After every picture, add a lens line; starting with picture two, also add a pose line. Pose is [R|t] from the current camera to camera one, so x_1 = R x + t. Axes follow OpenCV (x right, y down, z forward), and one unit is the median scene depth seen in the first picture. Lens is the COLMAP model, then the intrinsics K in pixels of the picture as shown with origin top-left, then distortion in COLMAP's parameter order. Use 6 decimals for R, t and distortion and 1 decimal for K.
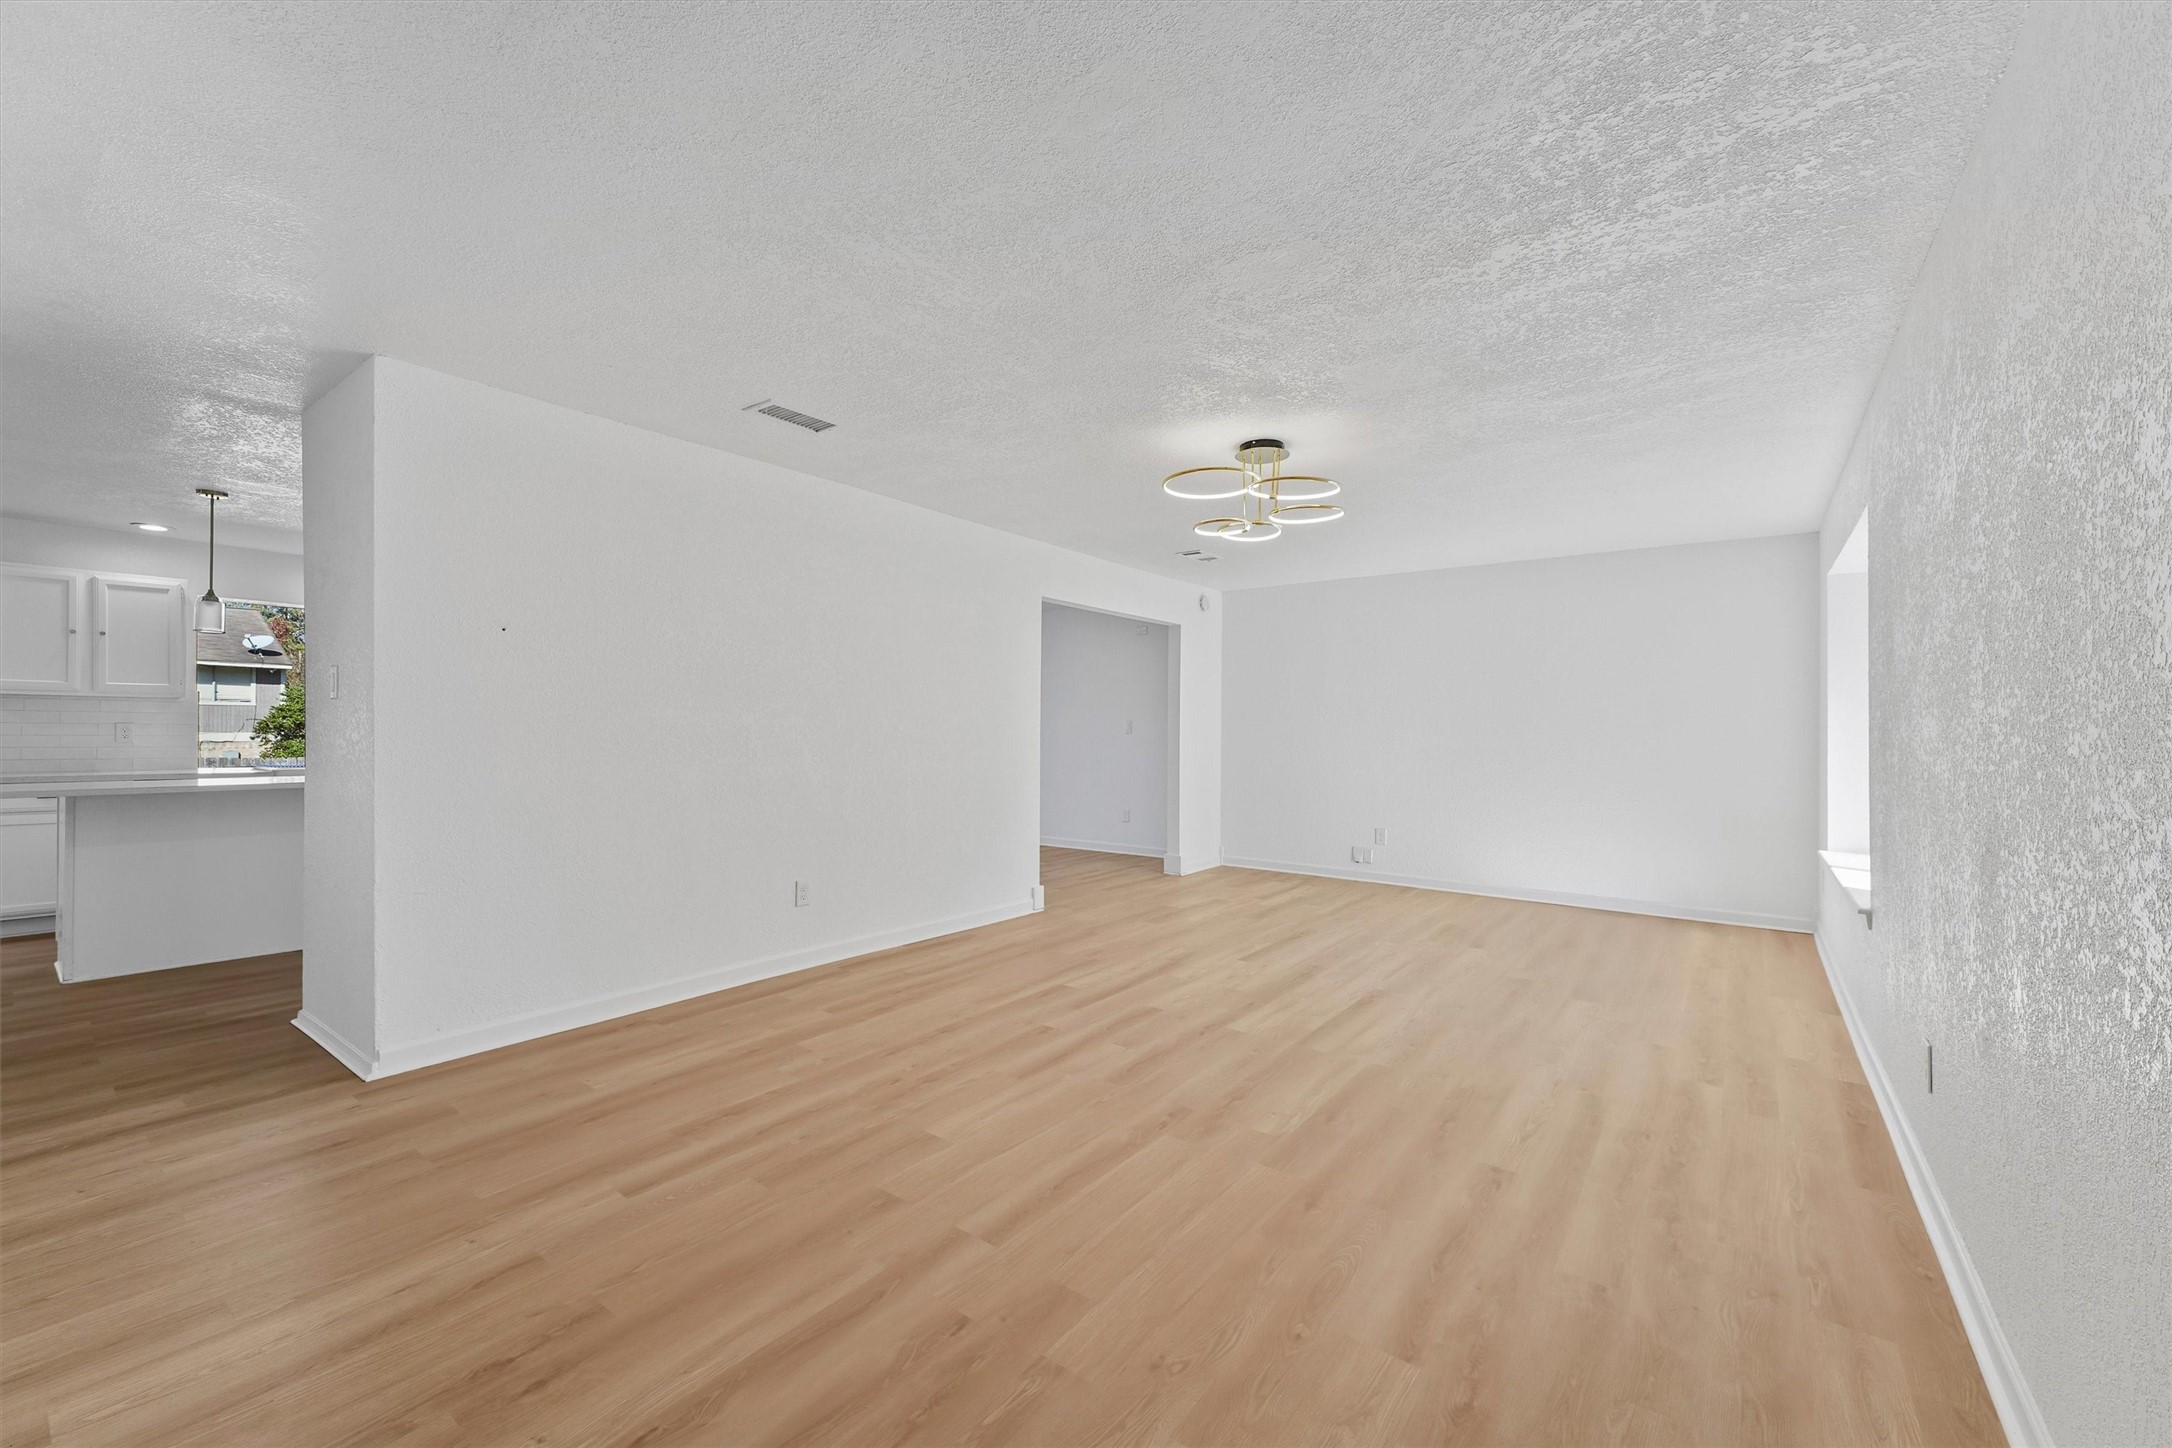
lens RADIAL K [[864.0, 0, 1080.9], [0, 864.0, 724.2], [0, 0, 1]] dist [0.001722, -0.000152]
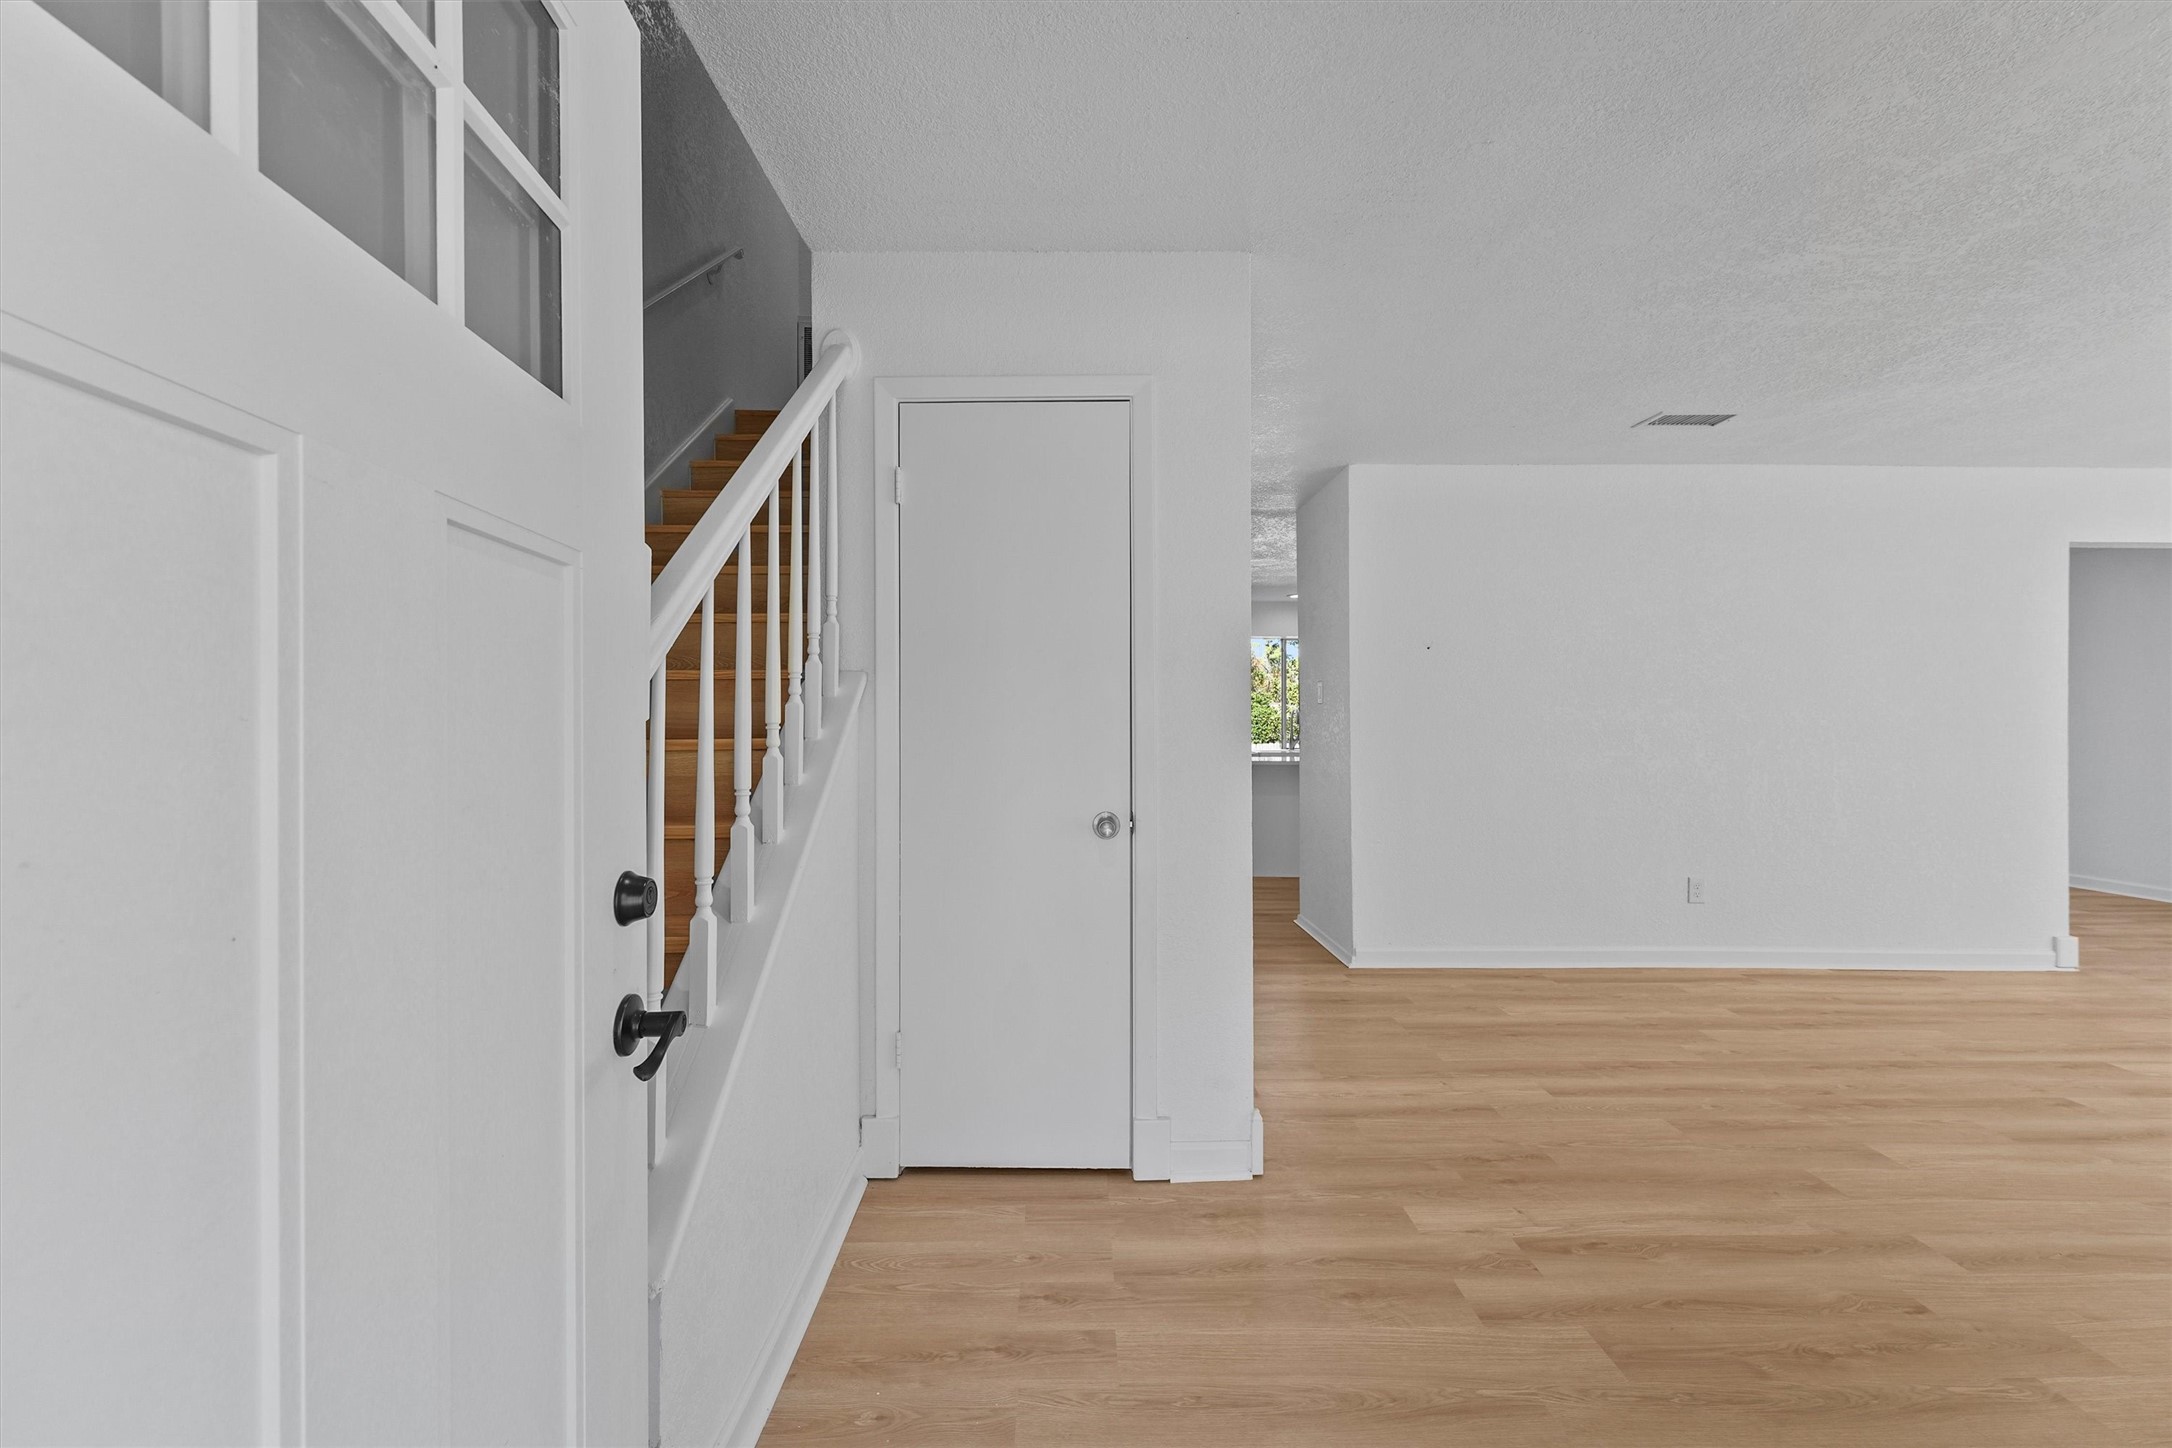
lens RADIAL K [[847.2, 0, 1081.5], [0, 847.2, 717.1], [0, 0, 1]] dist [-0.000004, -0.000694]
pose [[0.606424, -0.007471, -0.795106, 0.032791], [0.006694, 0.999968, -0.004291, -0.004104], [0.795113, -0.002720, 0.606455, -0.209034]]
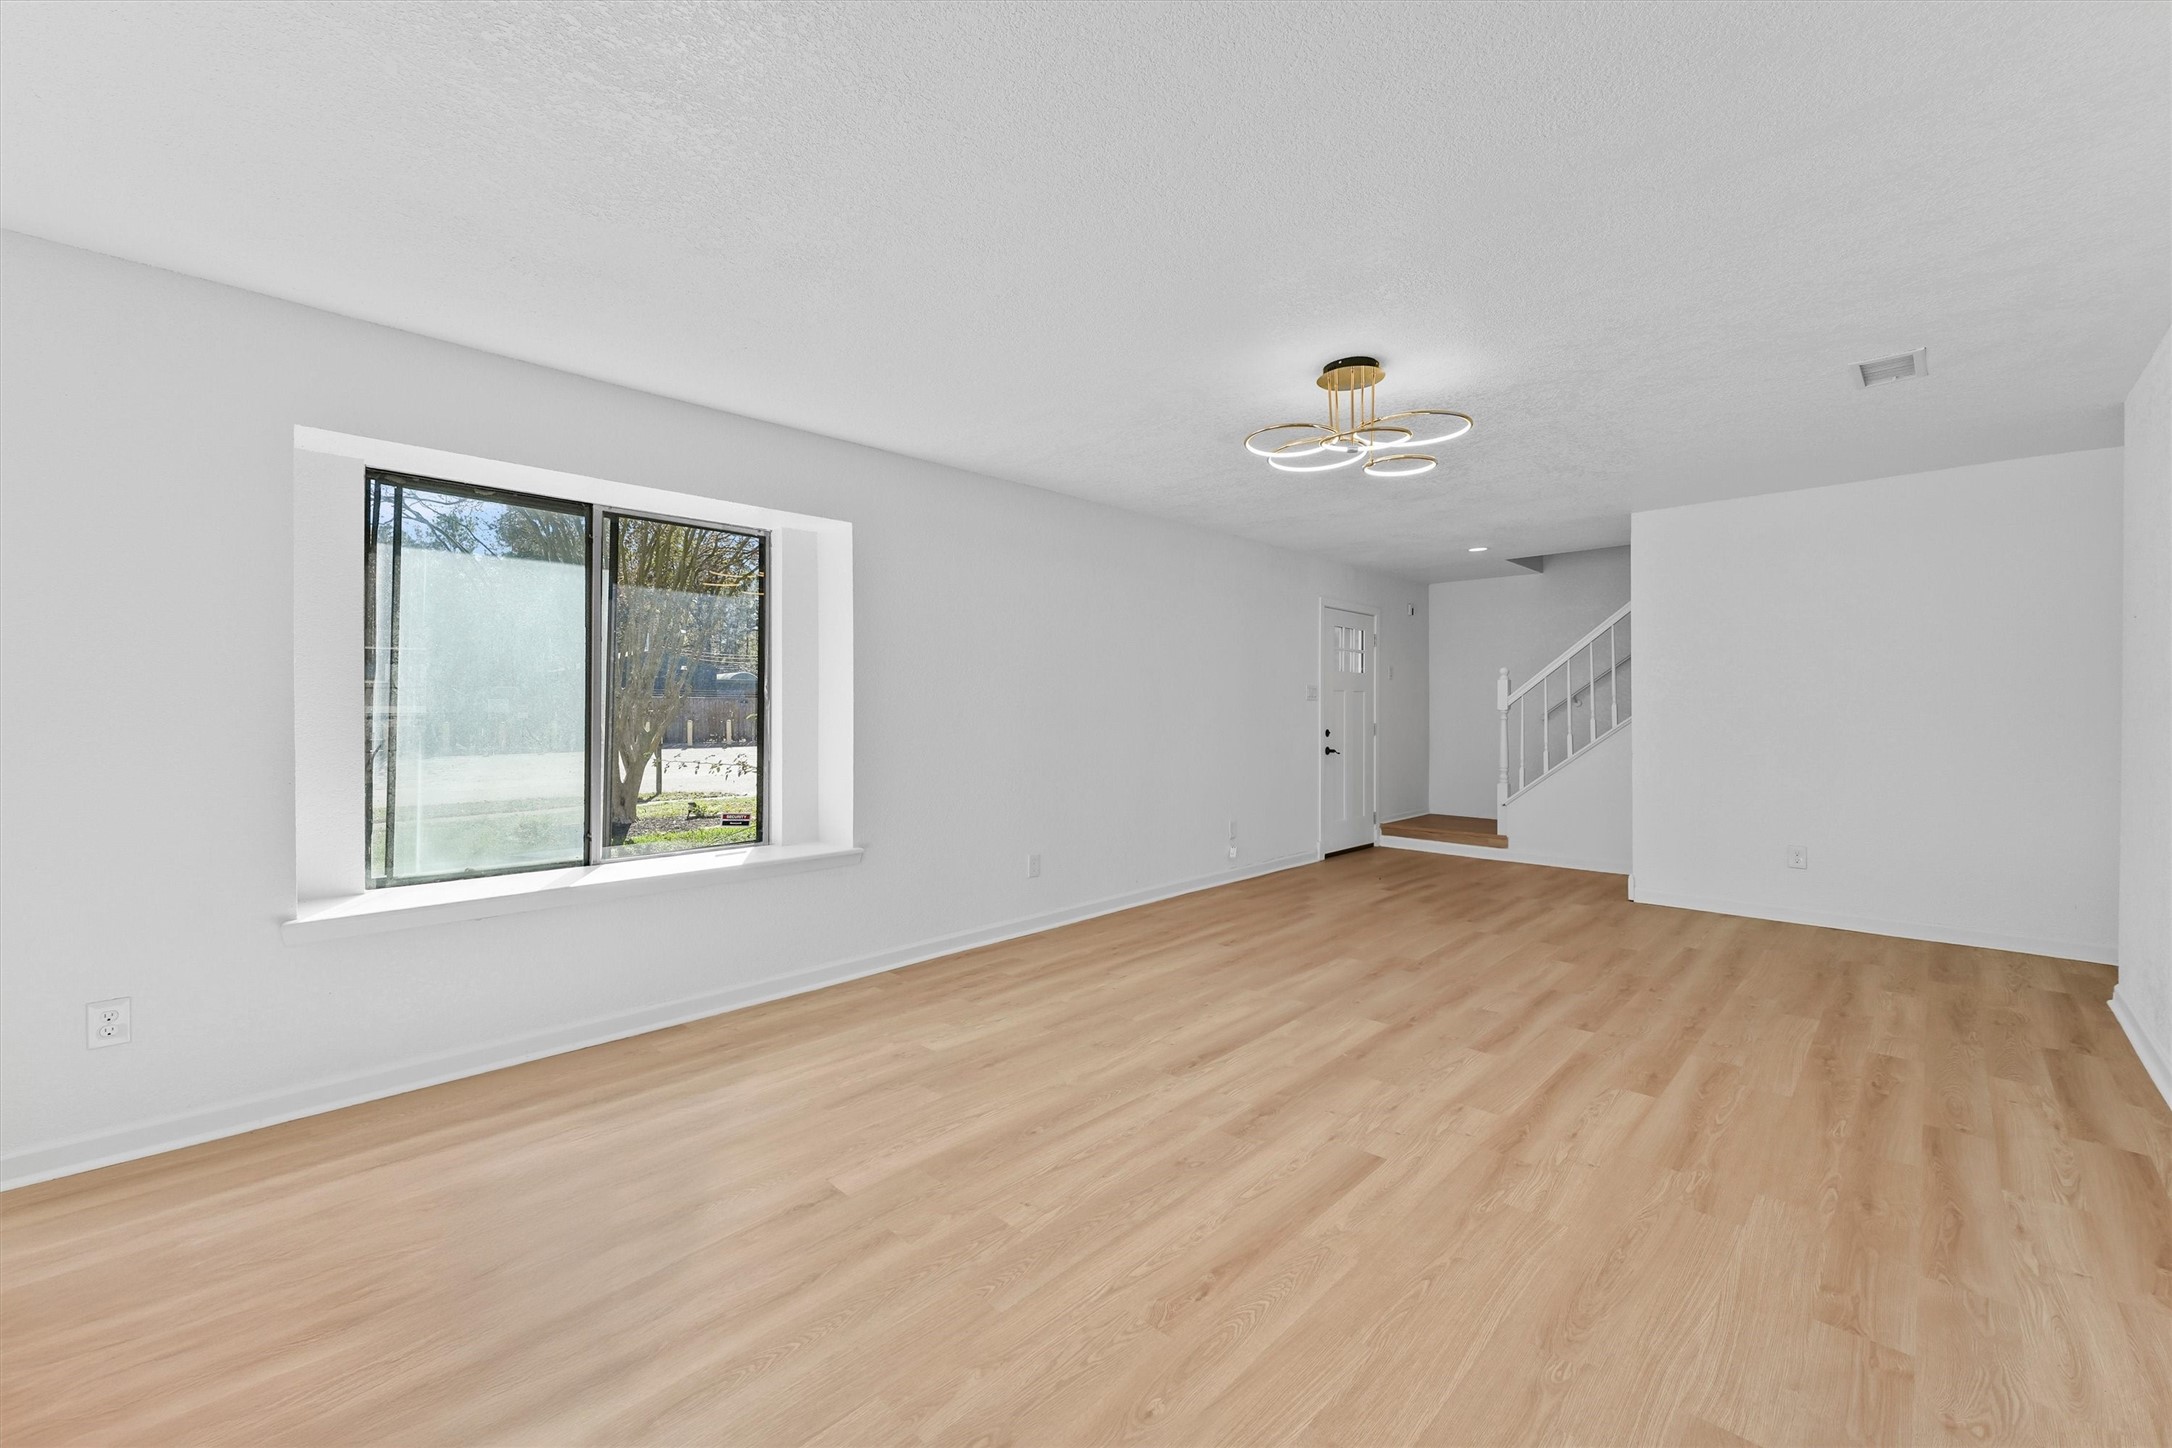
lens RADIAL K [[864.0, 0, 1080.9], [0, 864.0, 724.2], [0, 0, 1]] dist [0.001722, -0.000152]
pose [[-0.991687, -0.011170, 0.128187, 0.434227], [-0.010055, 0.999906, 0.009347, 0.018421], [-0.128280, 0.007980, -0.991706, 2.236788]]
